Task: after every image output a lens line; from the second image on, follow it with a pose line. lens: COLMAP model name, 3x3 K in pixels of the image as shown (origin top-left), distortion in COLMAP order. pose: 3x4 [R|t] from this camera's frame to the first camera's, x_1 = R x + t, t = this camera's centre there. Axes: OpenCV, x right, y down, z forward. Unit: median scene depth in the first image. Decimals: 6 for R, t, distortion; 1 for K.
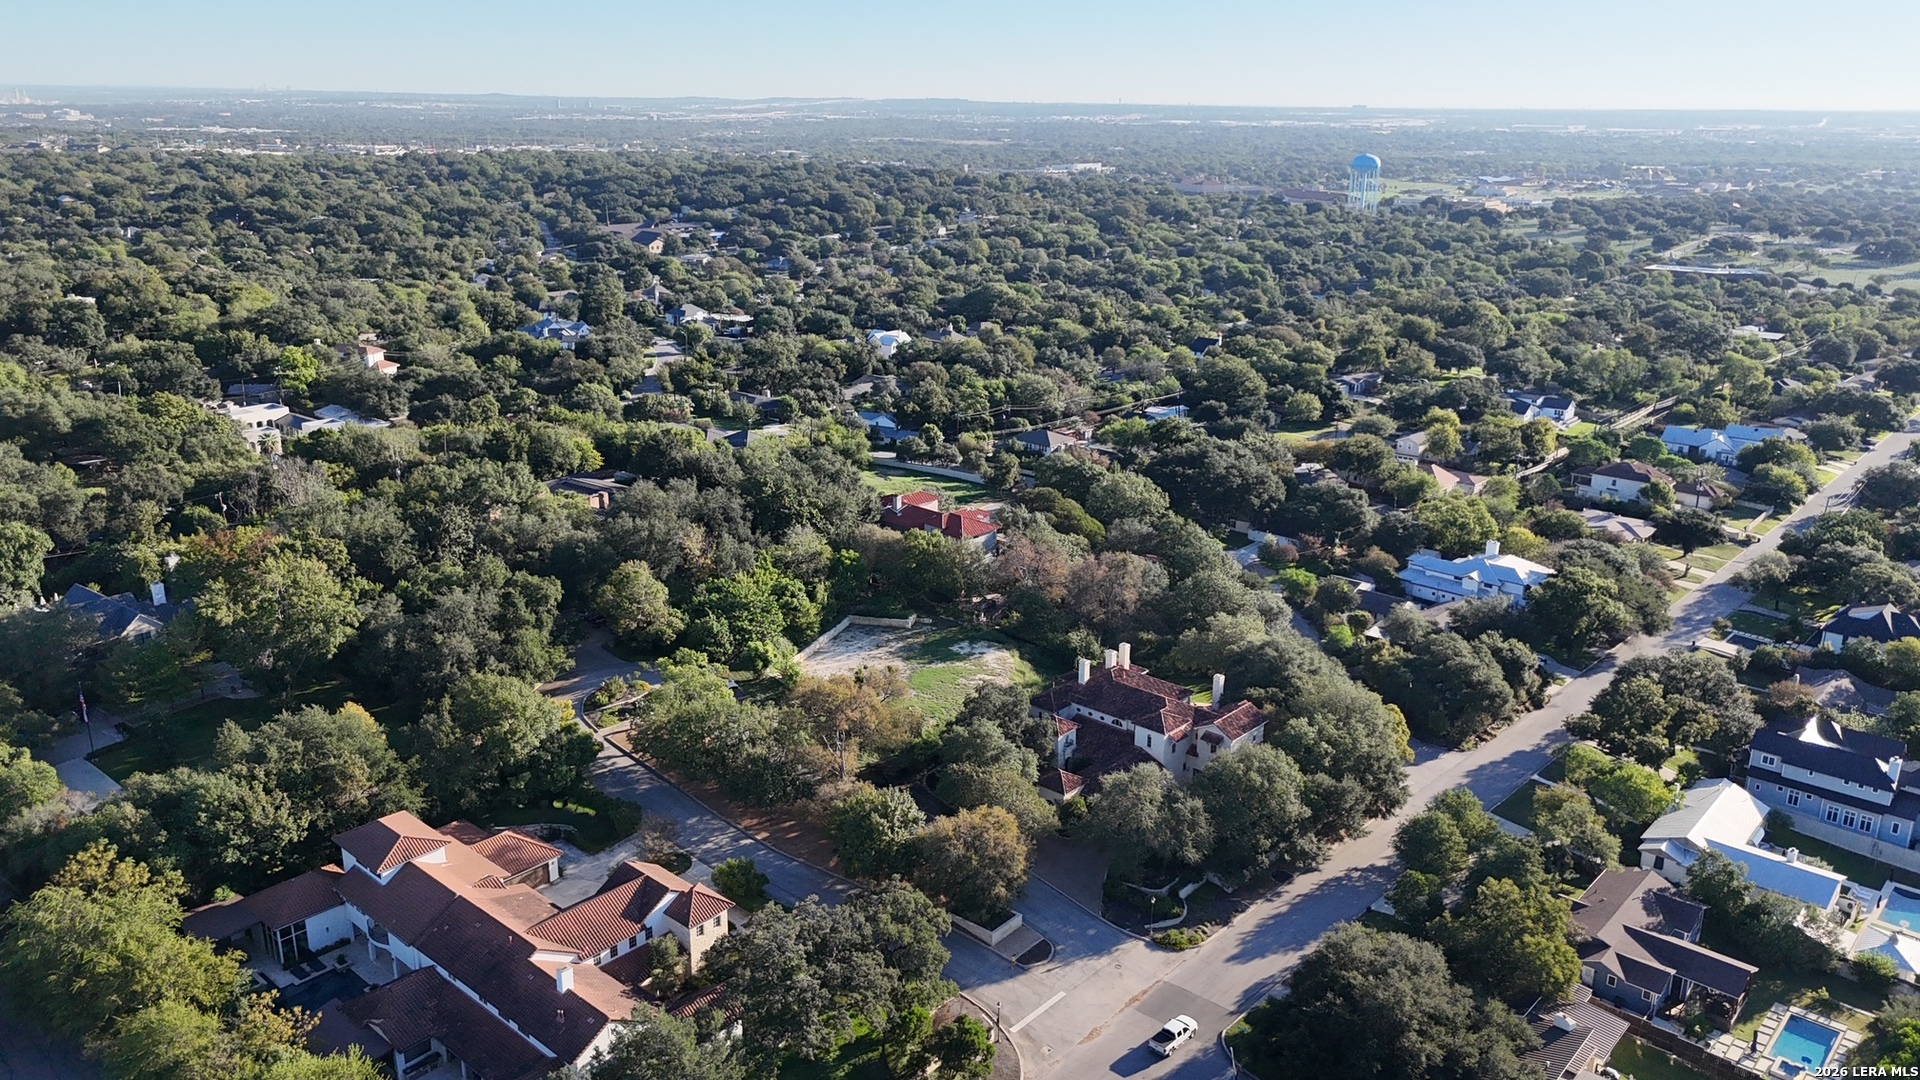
lens RADIAL K [[1410.6, 0, 960.0], [0, 1410.6, 540.0], [0, 0, 1]] dist [0.098270, -0.098454]
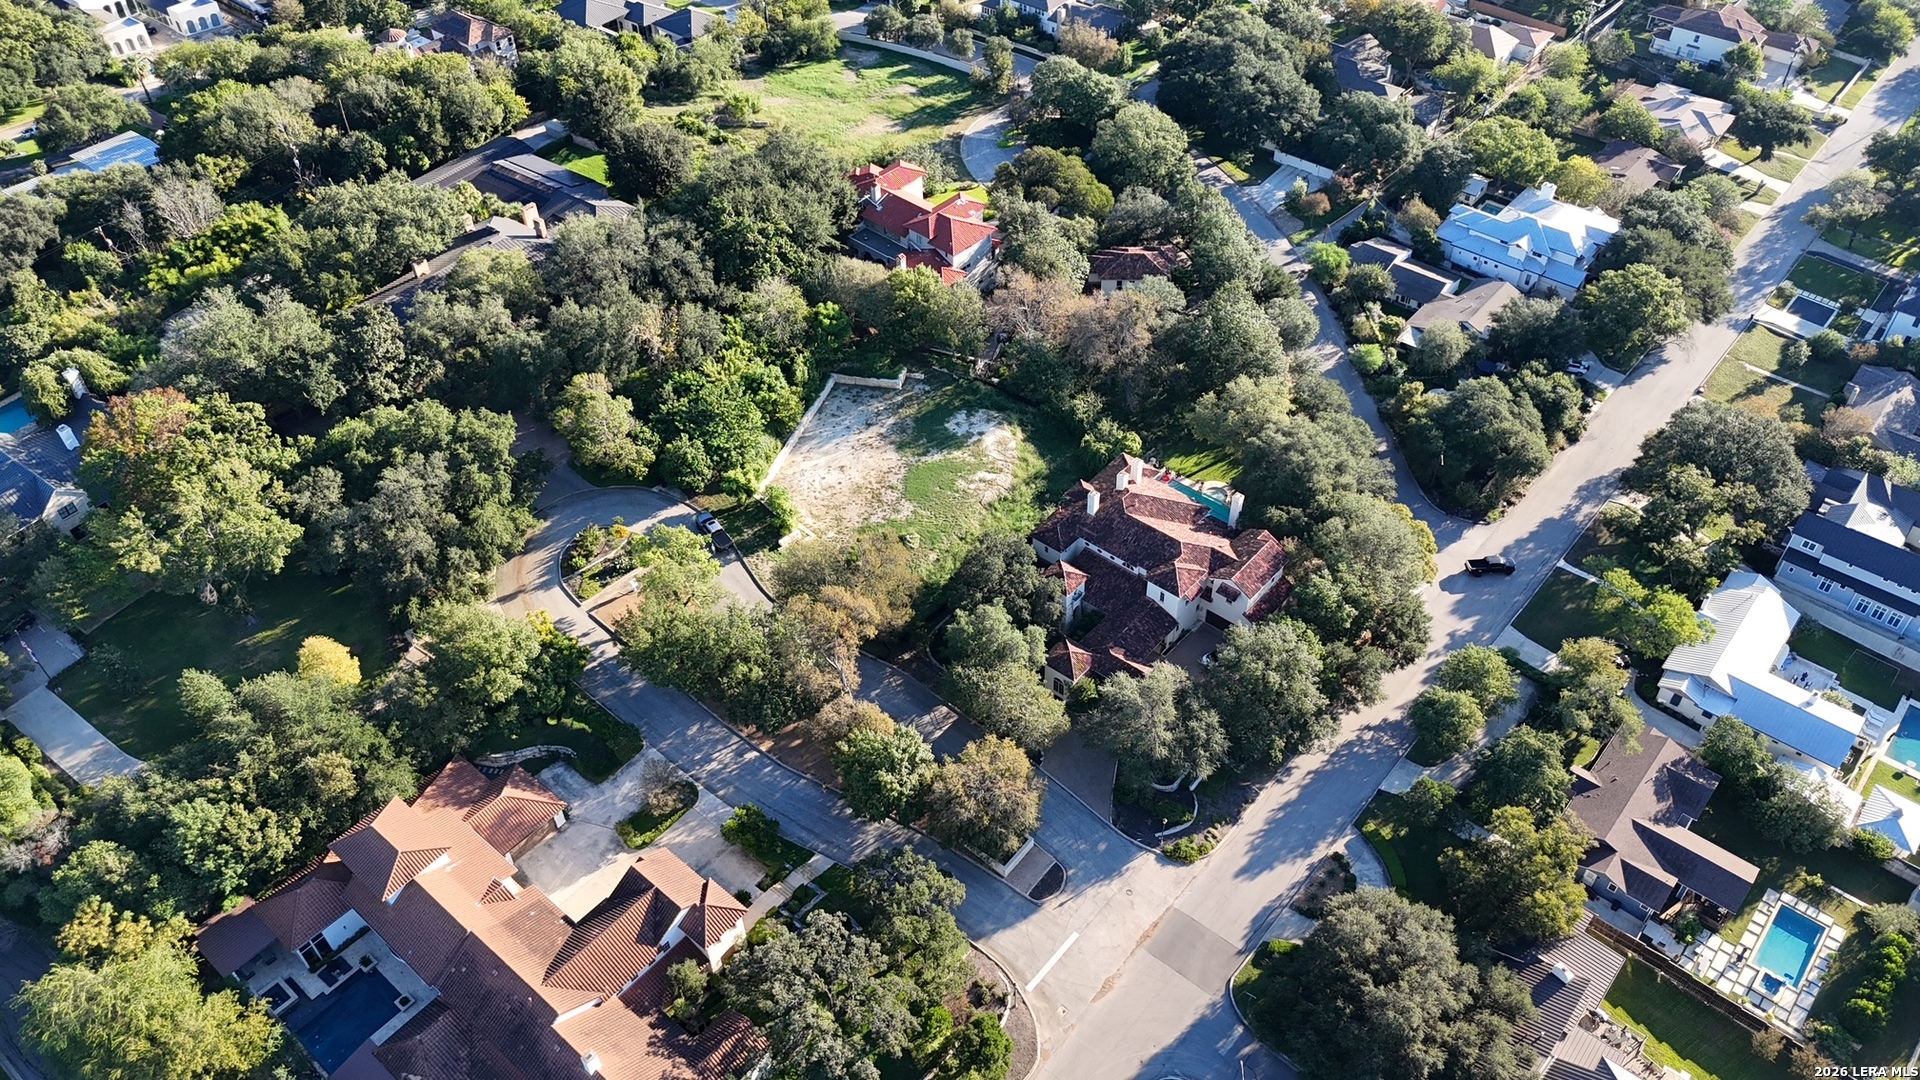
lens RADIAL K [[1410.6, 0, 960.0], [0, 1410.6, 540.0], [0, 0, 1]] dist [0.098270, -0.098454]
pose [[0.999282, -0.037867, -0.001120, 0.000634], [0.034447, 0.895934, 0.442848, -0.301513], [-0.015766, -0.442569, 0.896596, 0.159660]]
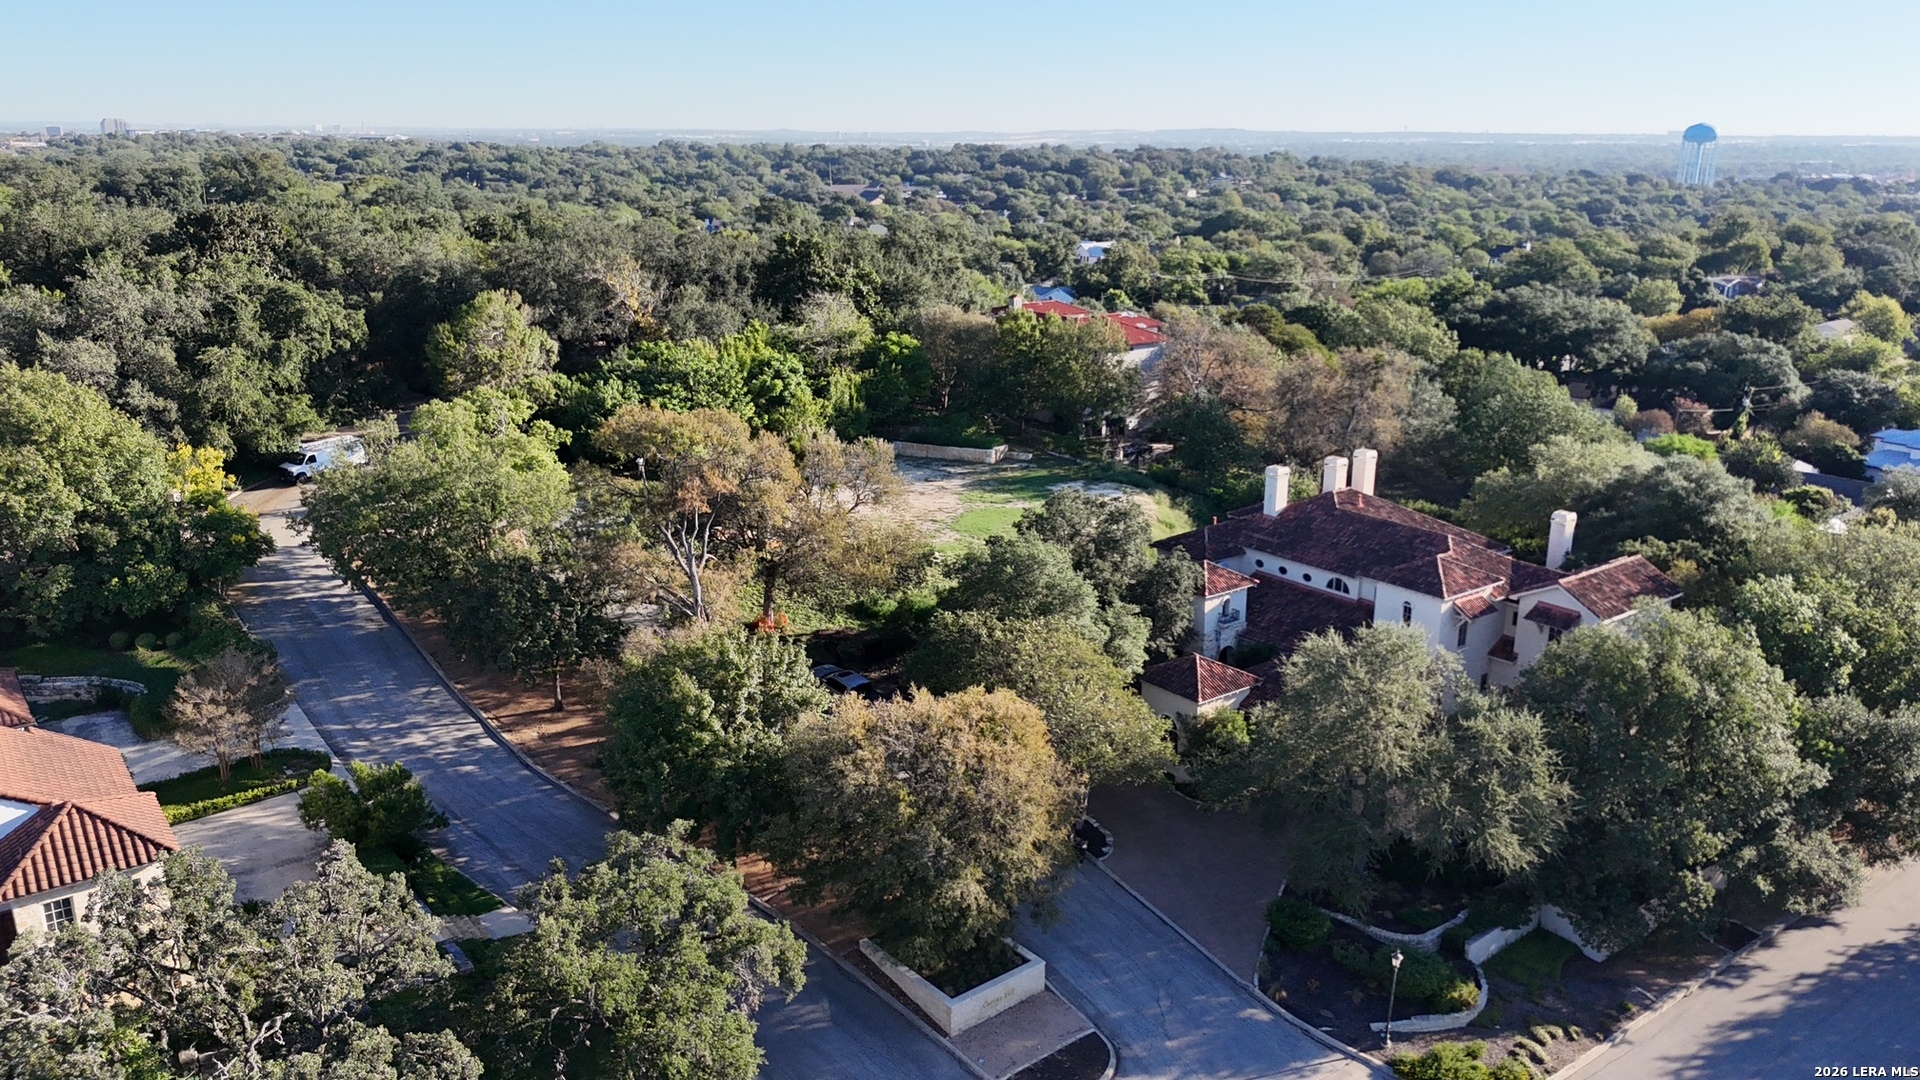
lens RADIAL K [[1405.1, 0, 957.7], [0, 1405.1, 562.3], [0, 0, 1]] dist [0.073342, -0.069381]
pose [[0.982636, 0.048363, -0.179132, 0.068464], [-0.049793, 0.998753, -0.003493, 0.126929], [0.178739, 0.012351, 0.983819, 0.495811]]
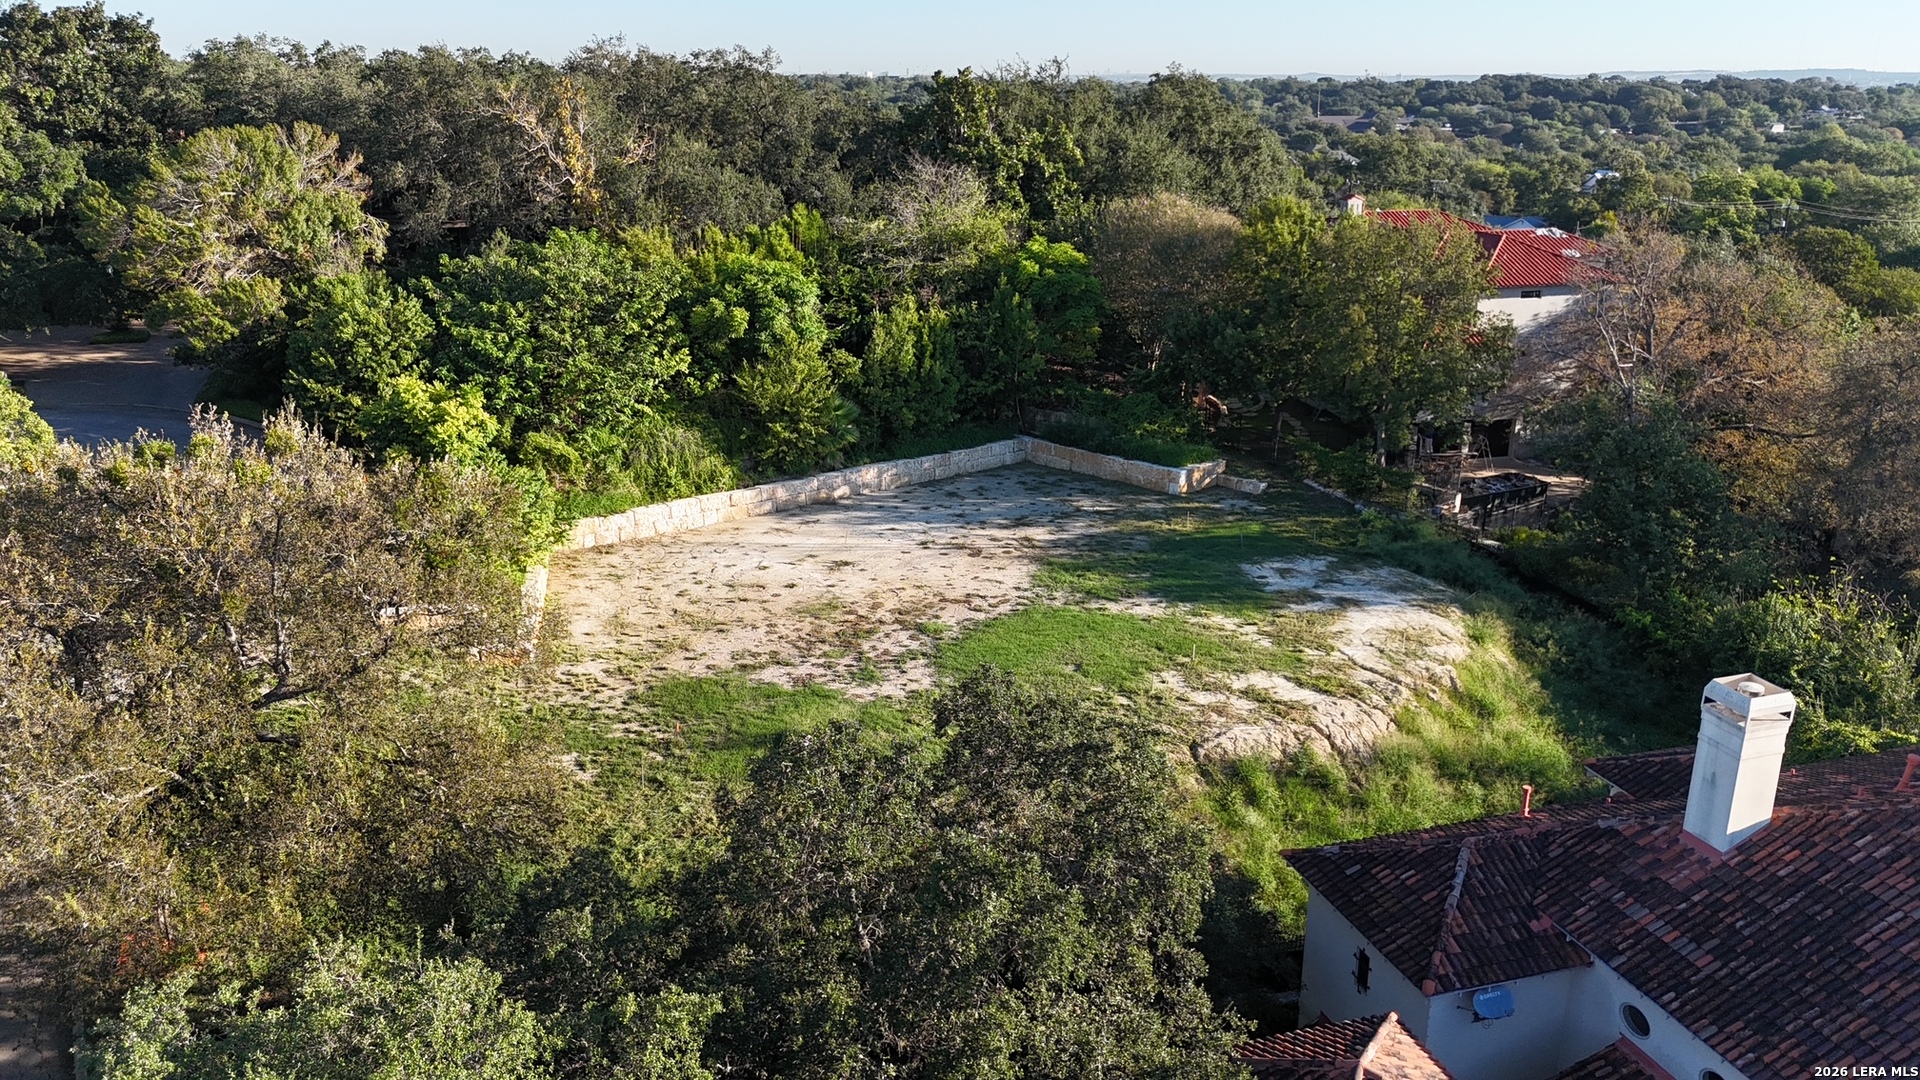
lens RADIAL K [[1420.0, 0, 960.0], [0, 1420.0, 540.0], [0, 0, 1]] dist [0.072228, -0.076574]
pose [[0.860960, 0.153039, -0.485104, 0.088308], [-0.148982, 0.987713, 0.047186, 0.076587], [0.486365, 0.031647, 0.873182, 0.840905]]
